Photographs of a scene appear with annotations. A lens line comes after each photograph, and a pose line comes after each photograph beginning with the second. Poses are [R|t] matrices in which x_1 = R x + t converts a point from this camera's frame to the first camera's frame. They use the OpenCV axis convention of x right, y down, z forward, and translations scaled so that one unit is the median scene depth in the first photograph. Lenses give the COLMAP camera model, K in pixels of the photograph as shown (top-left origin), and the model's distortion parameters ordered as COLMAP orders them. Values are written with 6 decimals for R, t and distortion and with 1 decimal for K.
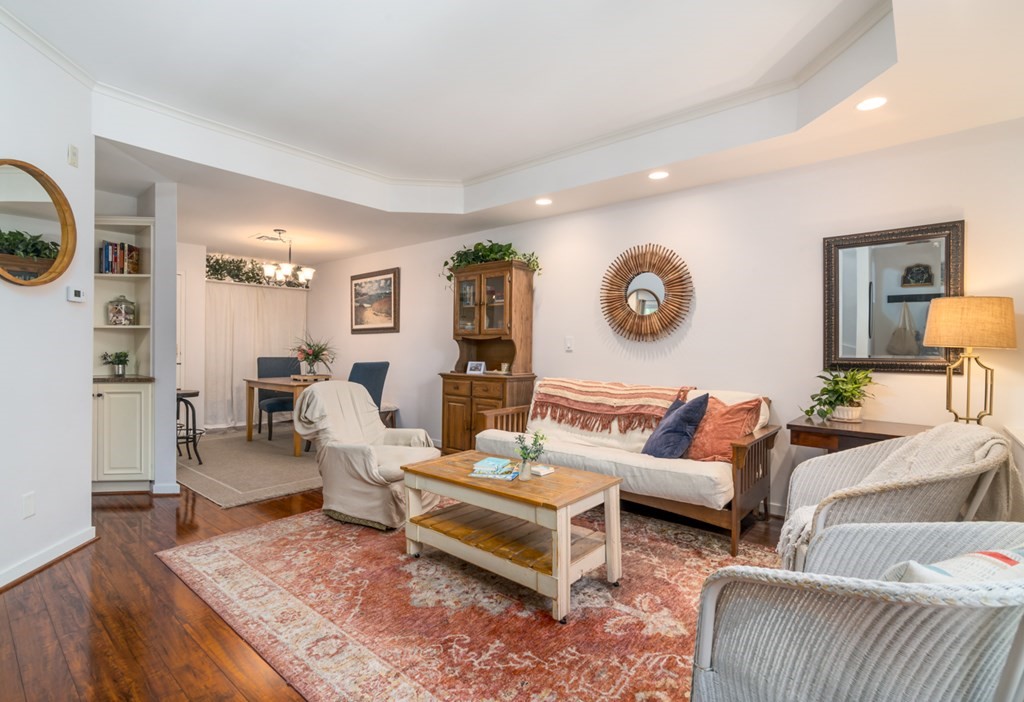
lens RADIAL K [[494.8, 0, 509.9], [0, 494.8, 344.6], [0, 0, 1]] dist [-0.022055, -0.001633]
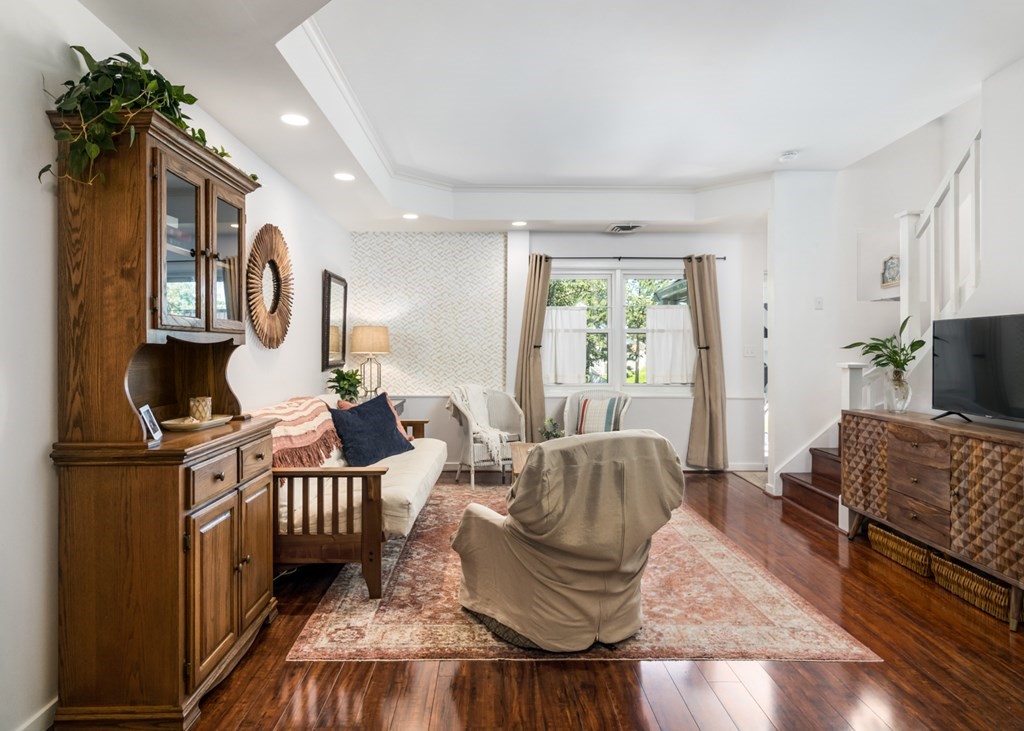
lens RADIAL K [[602.0, 0, 506.8], [0, 602.0, 354.6], [0, 0, 1]] dist [0.001414, 0.000142]
pose [[-0.667705, -0.019050, 0.744183, -0.601841], [-0.018085, 0.999793, 0.009367, -0.010785], [-0.744207, -0.007204, -0.667911, 1.189146]]
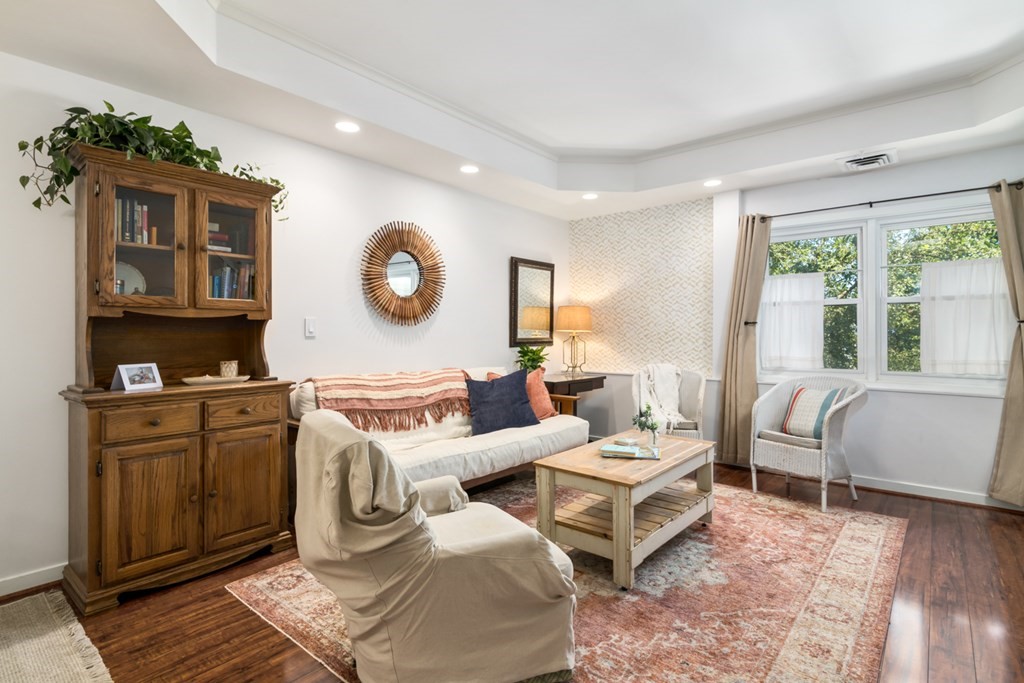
lens RADIAL K [[511.1, 0, 515.2], [0, 511.1, 330.0], [0, 0, 1]] dist [0.002011, 0.000336]
pose [[-0.019078, -0.005346, 0.999804, -0.614115], [-0.010871, 0.999928, 0.005139, -0.004292], [-0.999759, -0.010771, -0.019134, 0.709560]]
